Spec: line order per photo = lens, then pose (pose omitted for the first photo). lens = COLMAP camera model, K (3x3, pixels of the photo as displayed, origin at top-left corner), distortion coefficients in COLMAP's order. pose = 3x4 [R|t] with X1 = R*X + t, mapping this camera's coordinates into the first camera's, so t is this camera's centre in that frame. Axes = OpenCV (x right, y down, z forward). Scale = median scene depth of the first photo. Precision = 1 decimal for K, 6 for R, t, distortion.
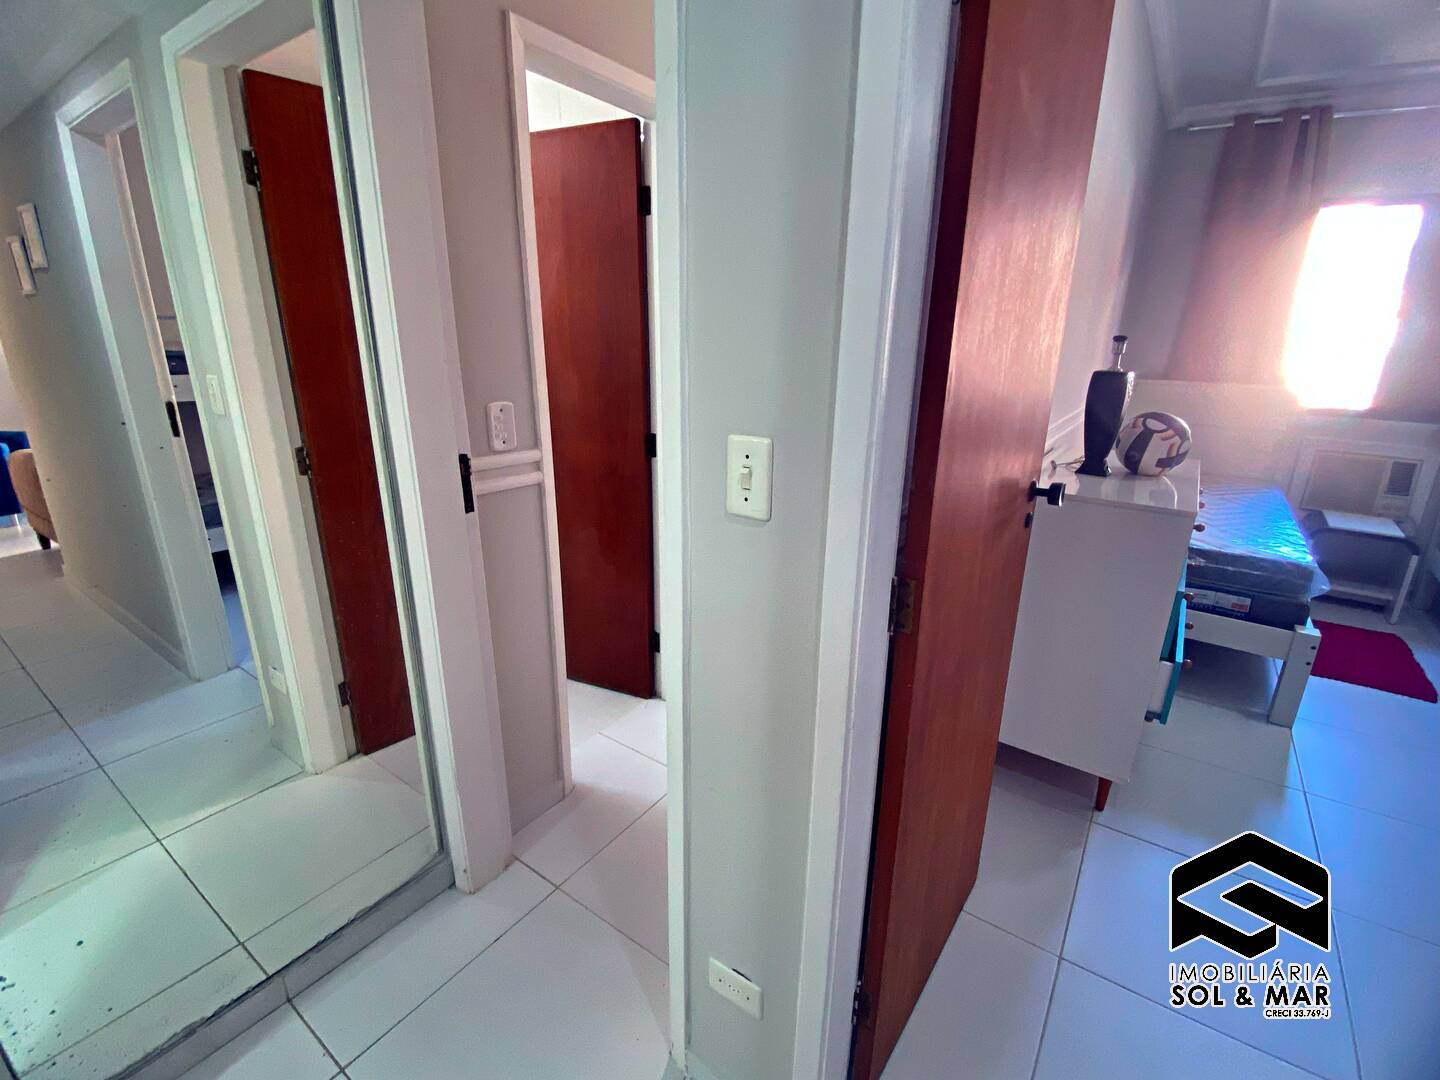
lens RADIAL K [[649.1, 0, 715.0], [0, 649.1, 533.5], [0, 0, 1]] dist [0.023027, -0.021835]
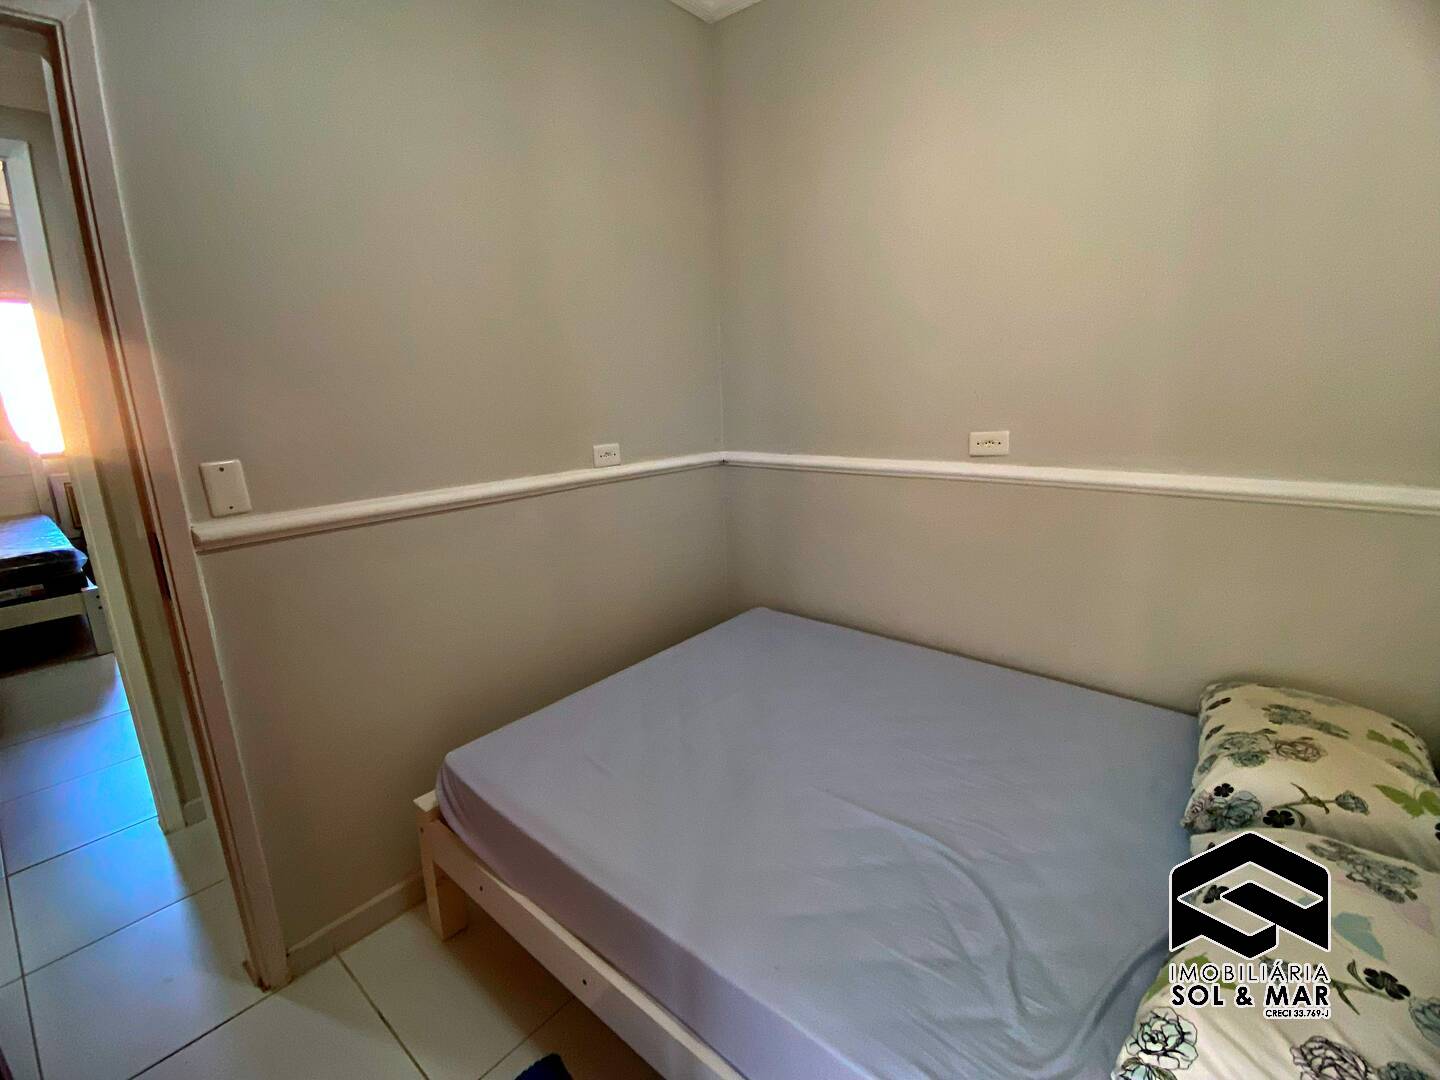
lens RADIAL K [[639.3, 0, 718.9], [0, 639.3, 529.5], [0, 0, 1]] dist [0.027746, -0.024001]
pose [[0.076765, -0.227950, 0.970642, -0.392634], [0.318788, 0.928025, 0.192729, 0.191786], [-0.944712, 0.294634, 0.143908, -0.626884]]
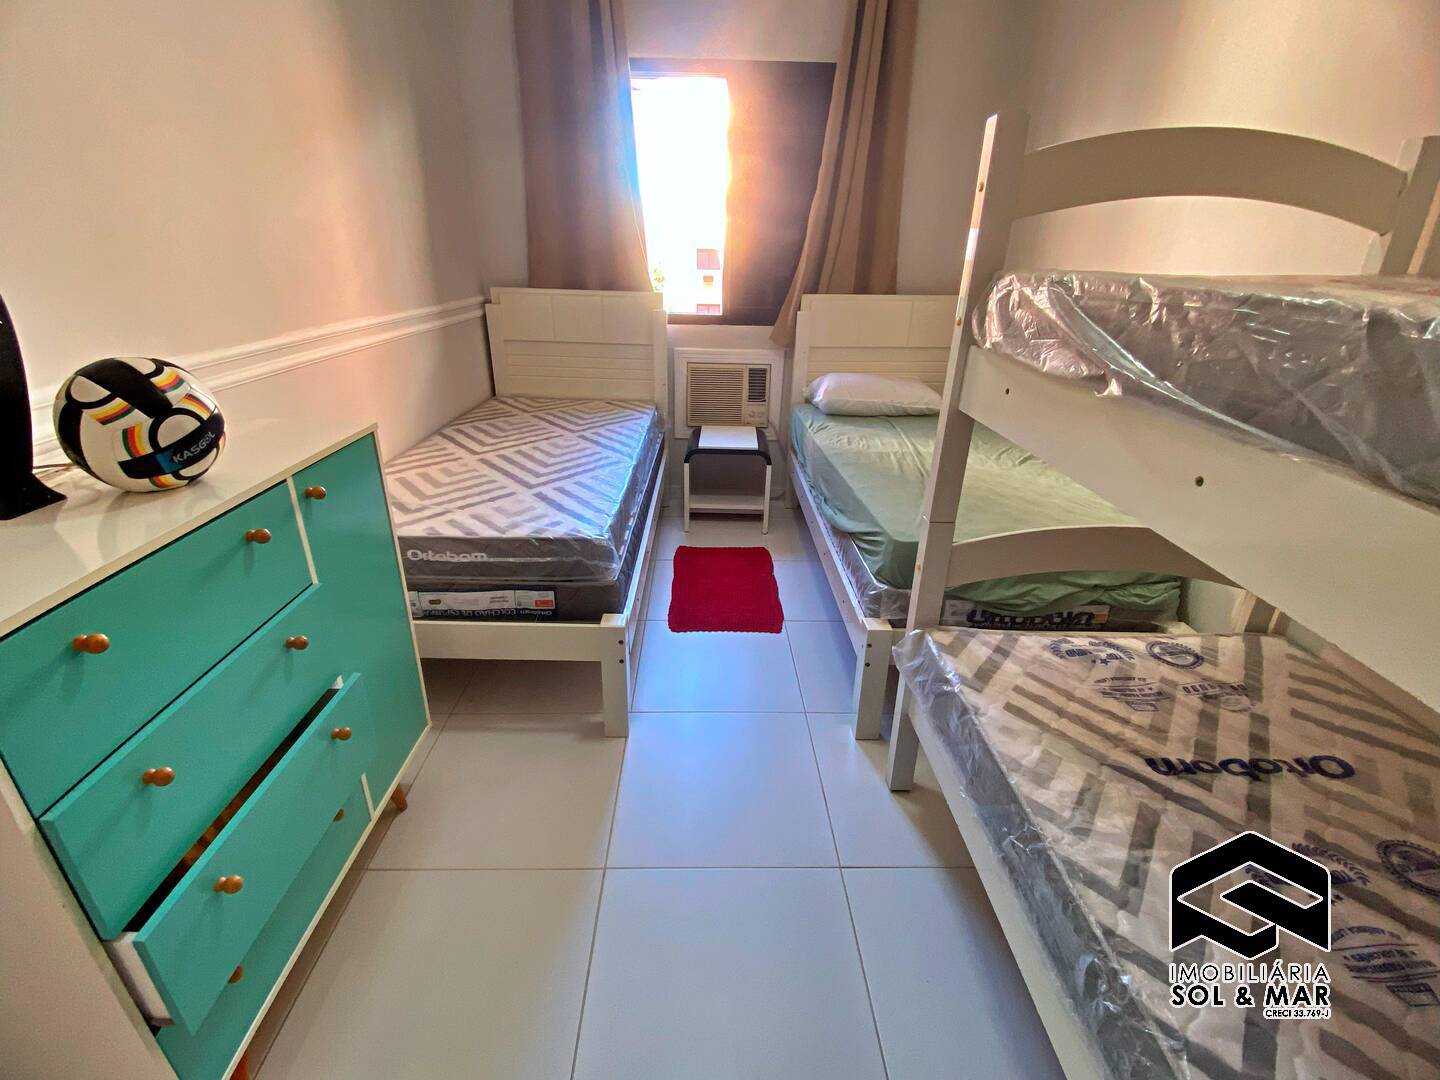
lens RADIAL K [[649.1, 0, 715.0], [0, 649.1, 533.5], [0, 0, 1]] dist [0.023027, -0.021835]
pose [[0.804271, -0.227620, 0.548942, 0.577979], [0.160549, 0.972613, 0.168071, -0.058264], [-0.572165, -0.047043, 0.818788, 0.292245]]
